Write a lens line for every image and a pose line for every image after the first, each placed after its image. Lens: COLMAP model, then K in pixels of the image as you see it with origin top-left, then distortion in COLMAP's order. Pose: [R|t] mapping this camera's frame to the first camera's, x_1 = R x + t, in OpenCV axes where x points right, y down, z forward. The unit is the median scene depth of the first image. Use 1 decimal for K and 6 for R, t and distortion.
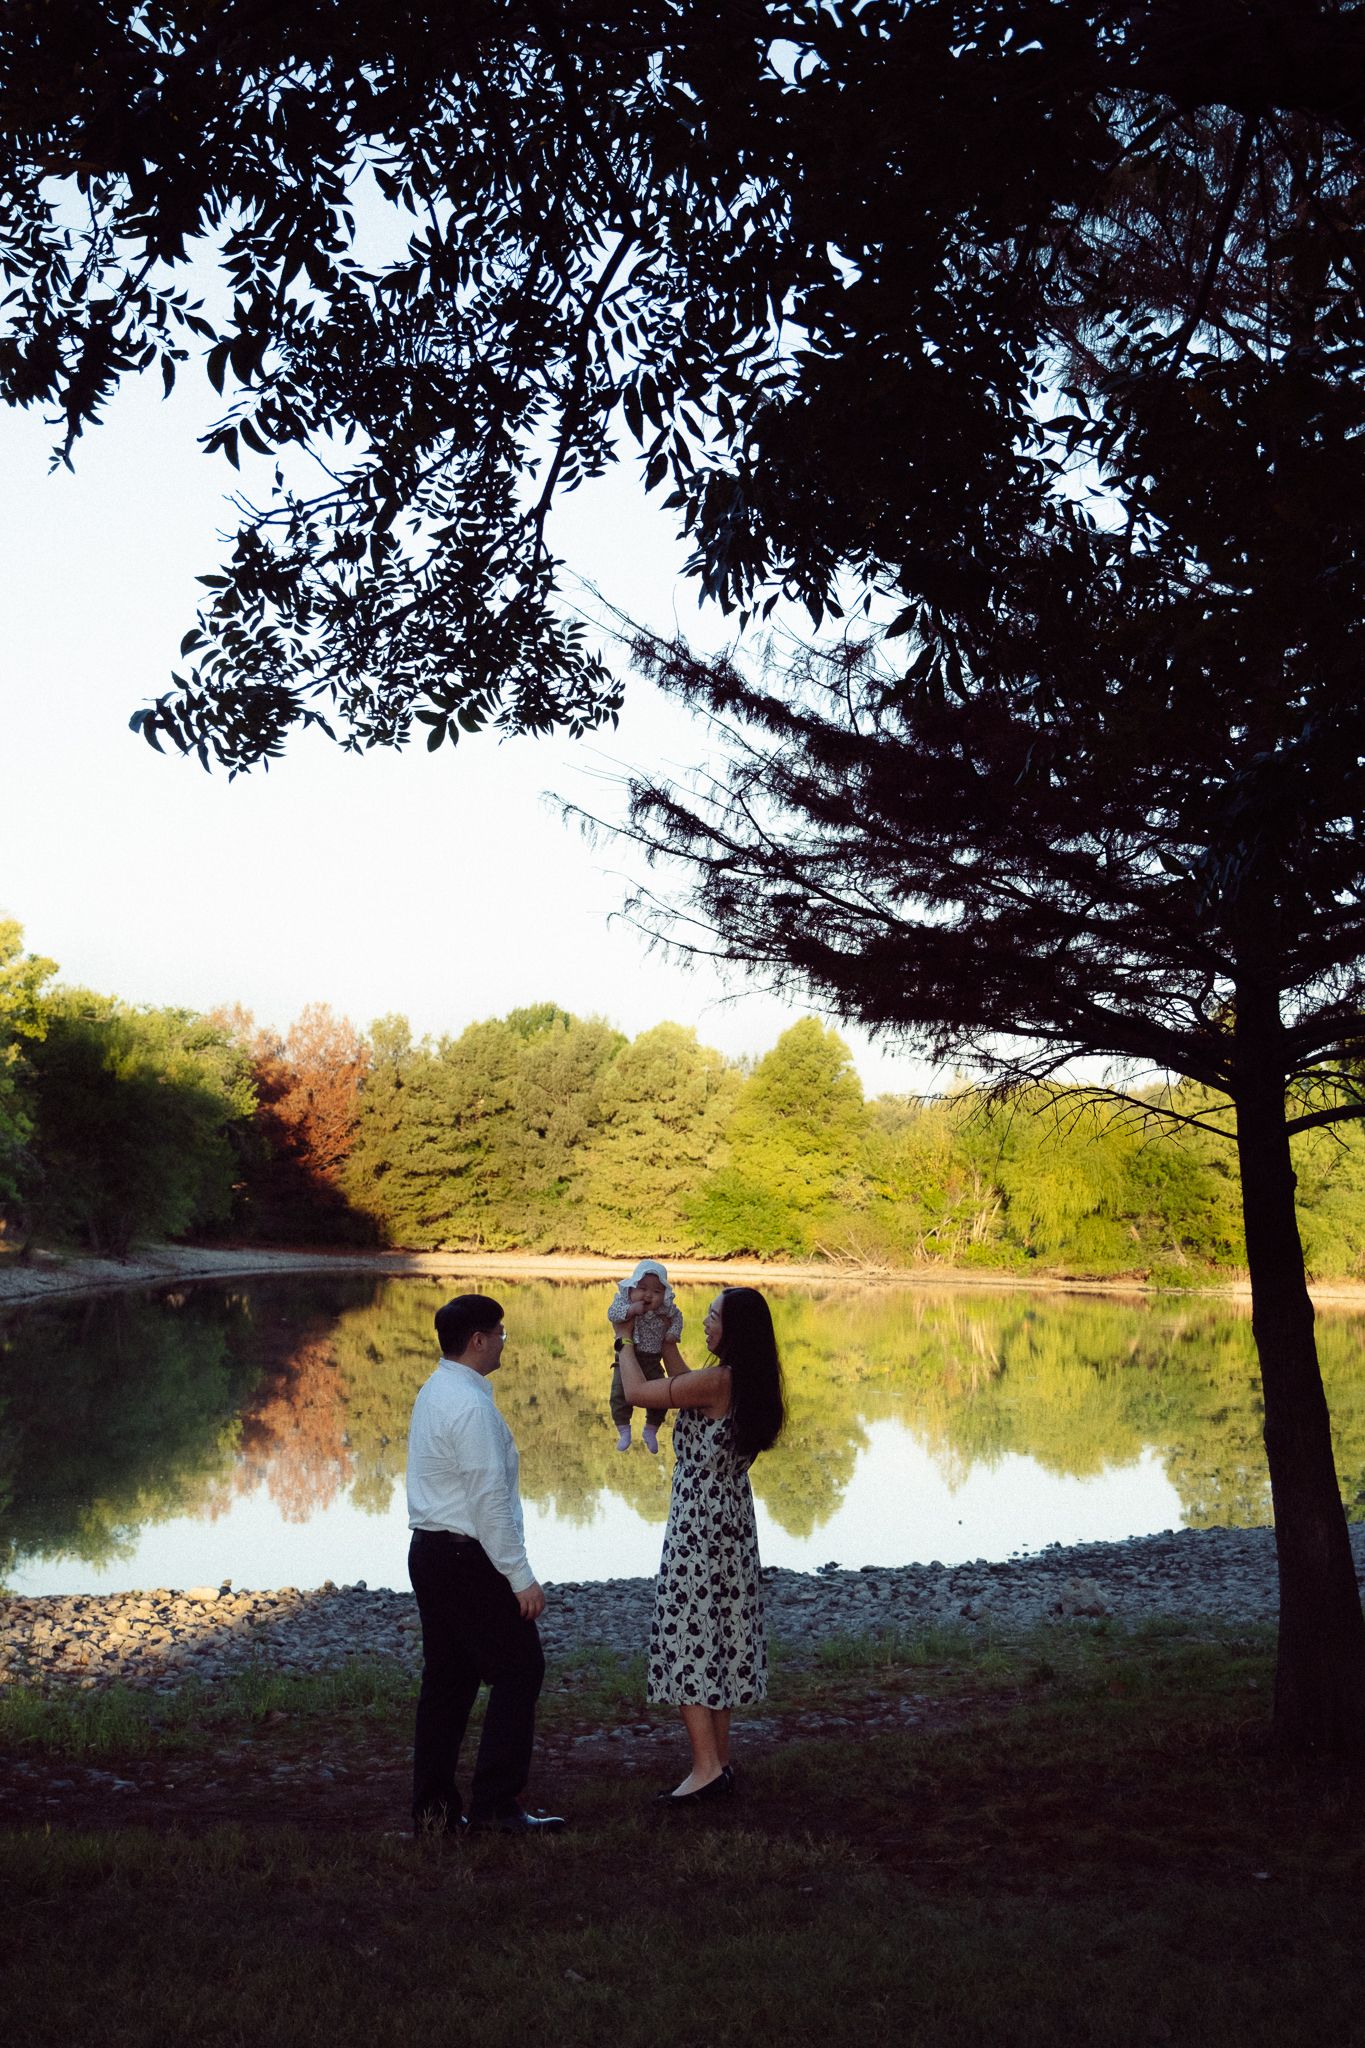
lens RADIAL K [[2932.7, 0, 688.1], [0, 2932.7, 1029.7], [0, 0, 1]] dist [0.254853, 0.000000]
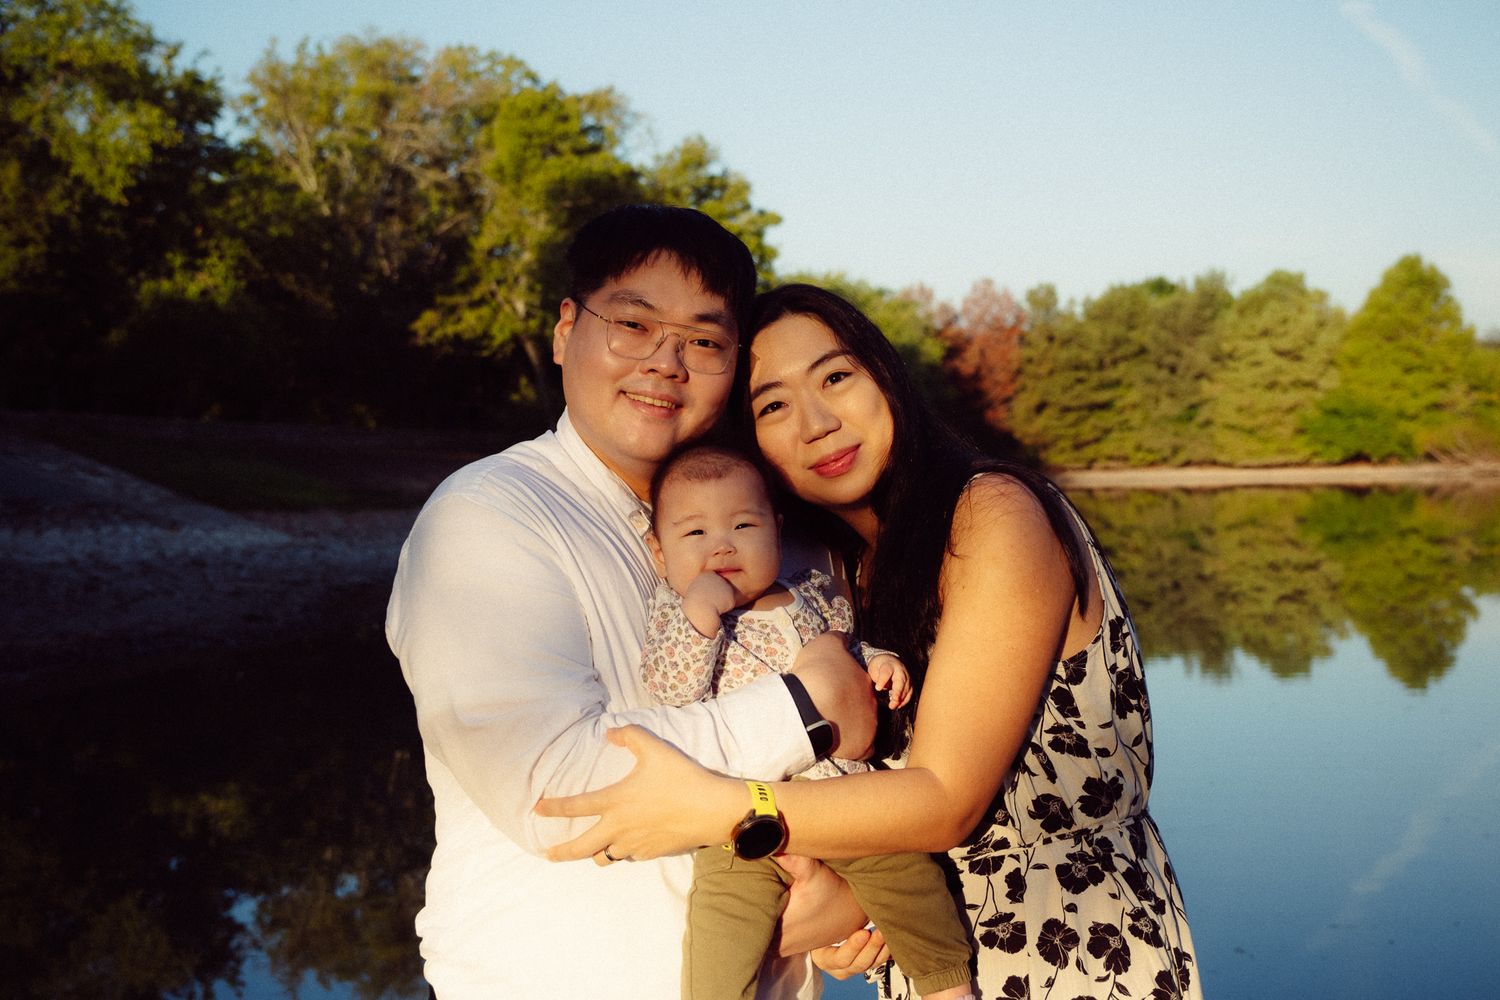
lens RADIAL K [[1883.1, 0, 733.4], [0, 1883.1, 458.7], [0, 0, 1]] dist [0.203050, 0.000000]
pose [[0.968436, -0.051865, -0.243806, -0.035320], [0.068029, 0.995976, 0.058347, 0.013158], [0.239799, -0.073091, 0.968067, 0.180341]]
